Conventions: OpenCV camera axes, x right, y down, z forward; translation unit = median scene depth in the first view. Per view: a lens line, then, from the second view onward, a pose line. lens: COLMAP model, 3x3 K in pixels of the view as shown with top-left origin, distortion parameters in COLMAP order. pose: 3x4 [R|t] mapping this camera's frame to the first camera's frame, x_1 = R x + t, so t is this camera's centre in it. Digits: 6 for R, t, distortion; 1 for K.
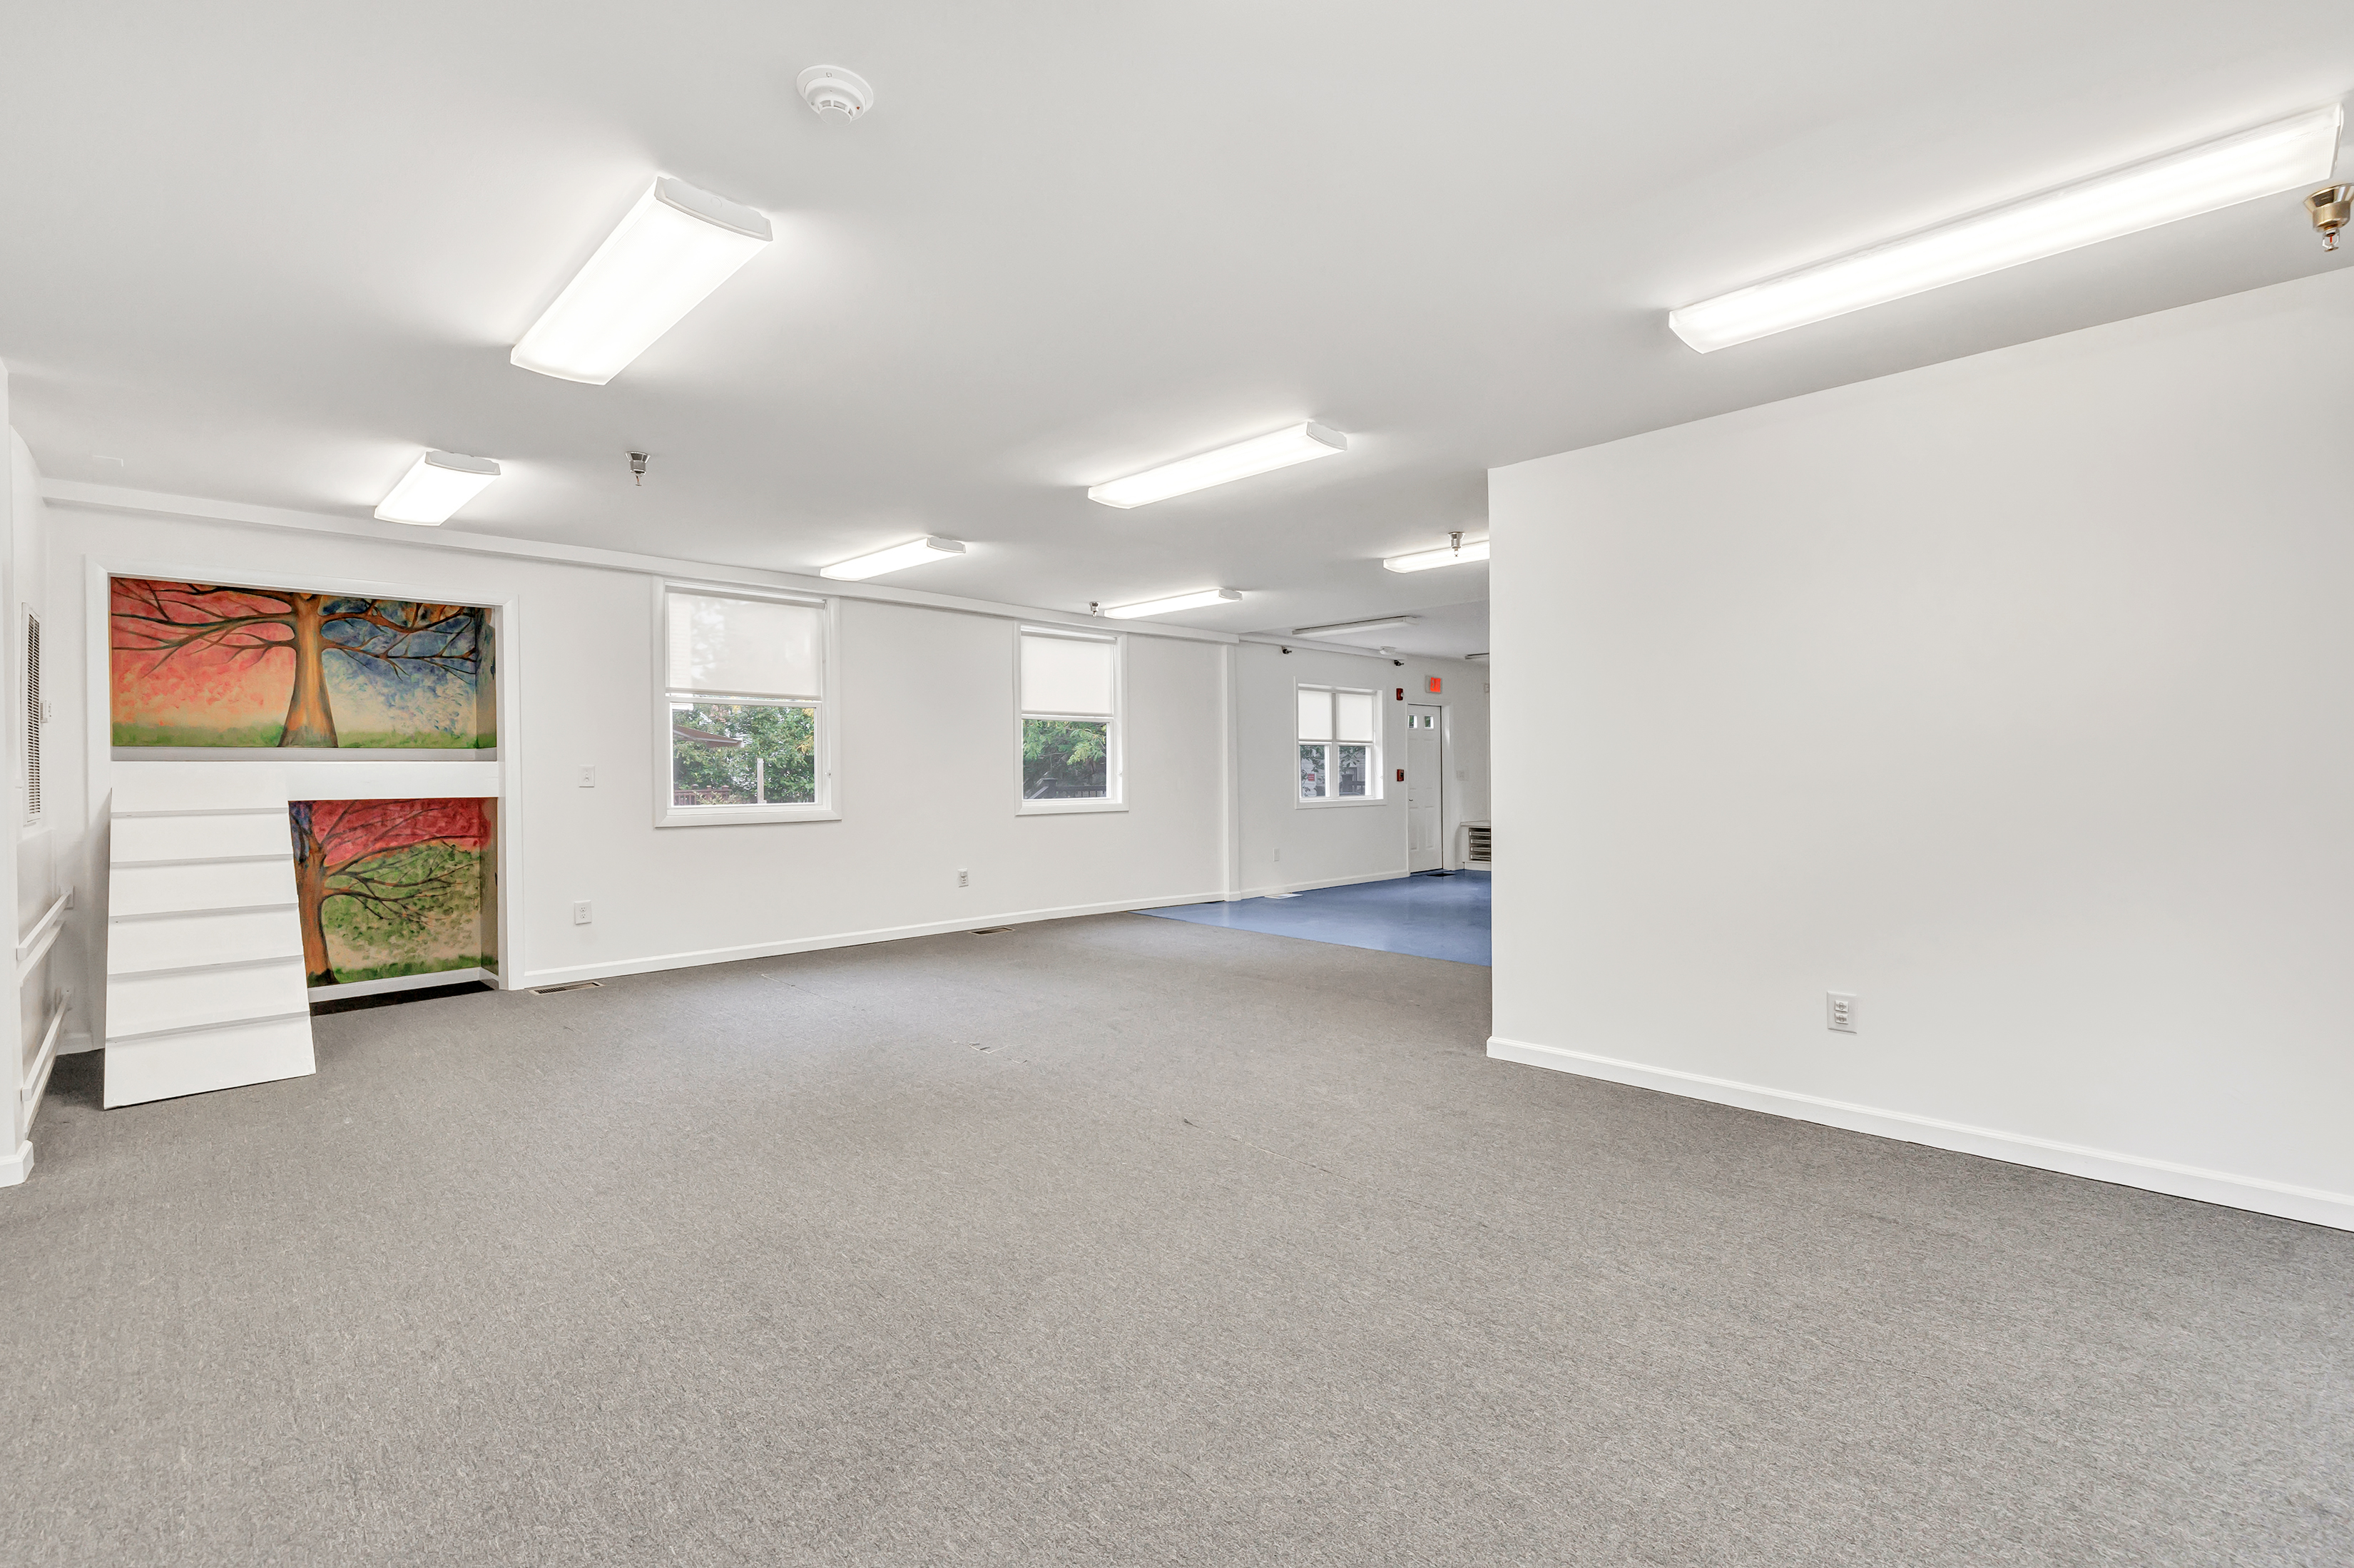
lens RADIAL K [[1027.7, 0, 1161.6], [0, 1027.7, 778.1], [0, 0, 1]] dist [0.004491, 0.000525]
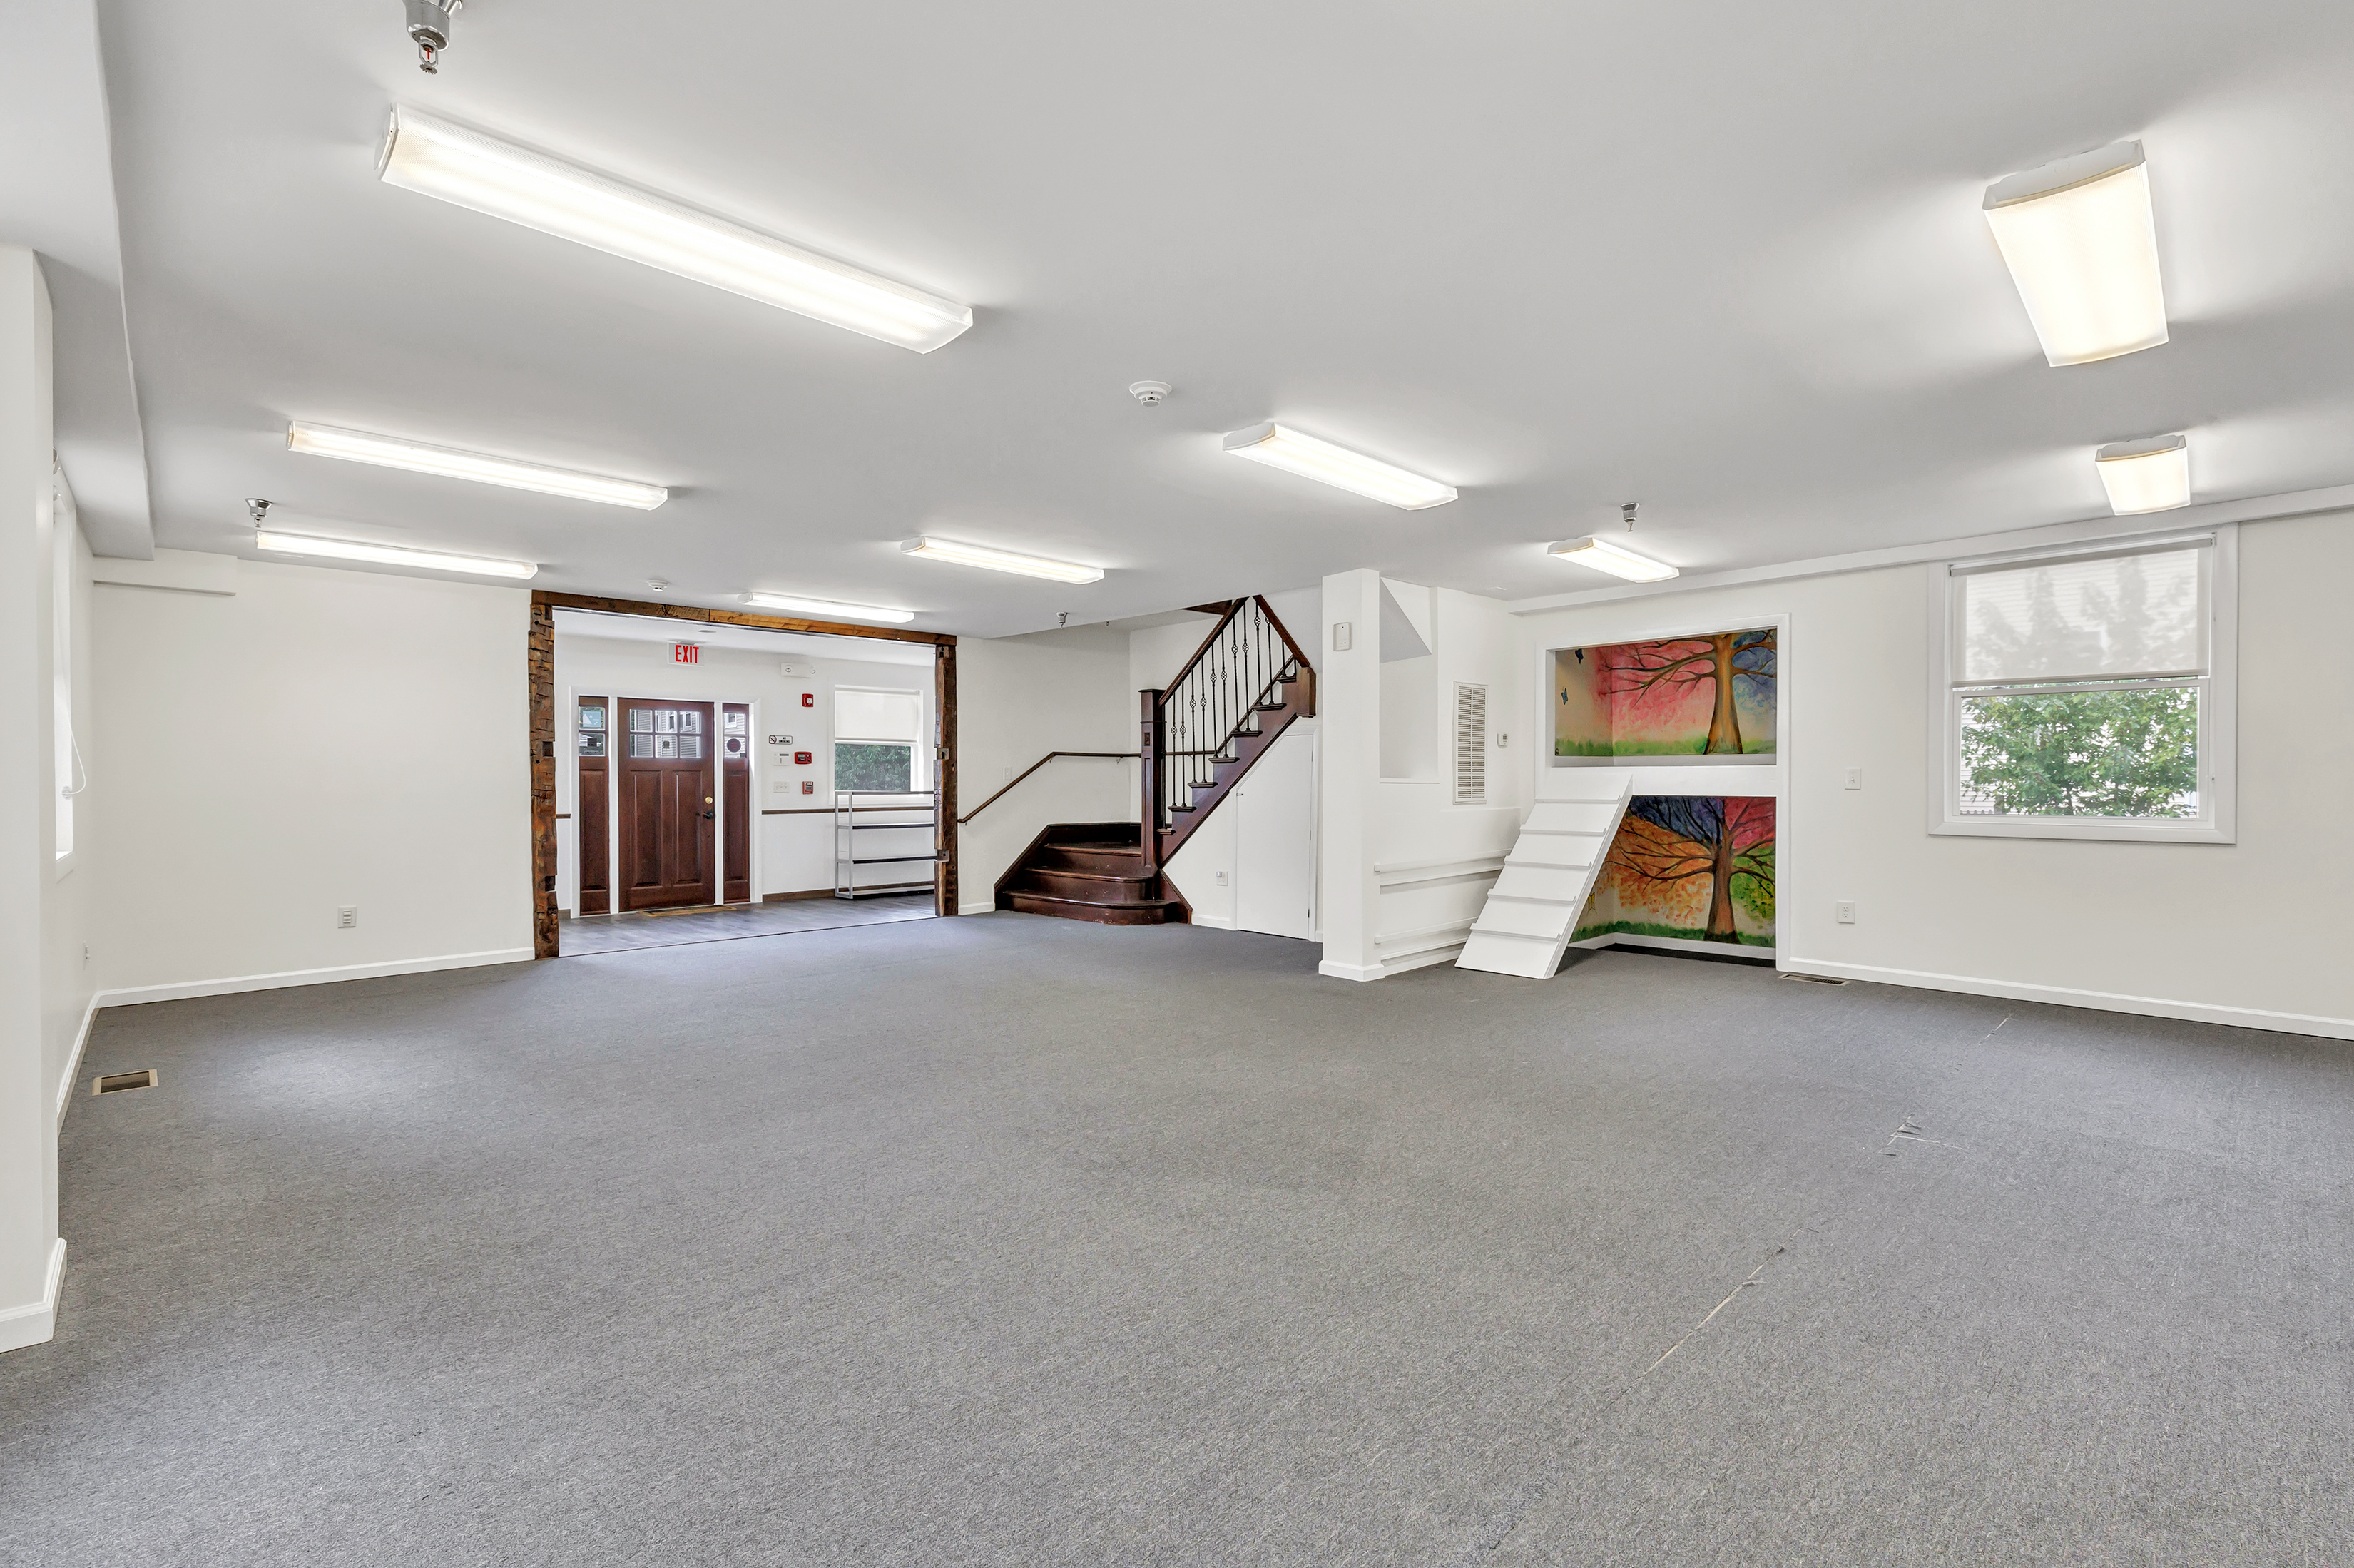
lens RADIAL K [[1027.7, 0, 1171.9], [0, 1027.7, 777.6], [0, 0, 1]] dist [0.004491, 0.000525]
pose [[-0.003307, 0.006667, -0.999972, 0.448833], [-0.003339, 0.999972, 0.006678, -0.007134], [0.999989, 0.003361, -0.003284, 0.326422]]
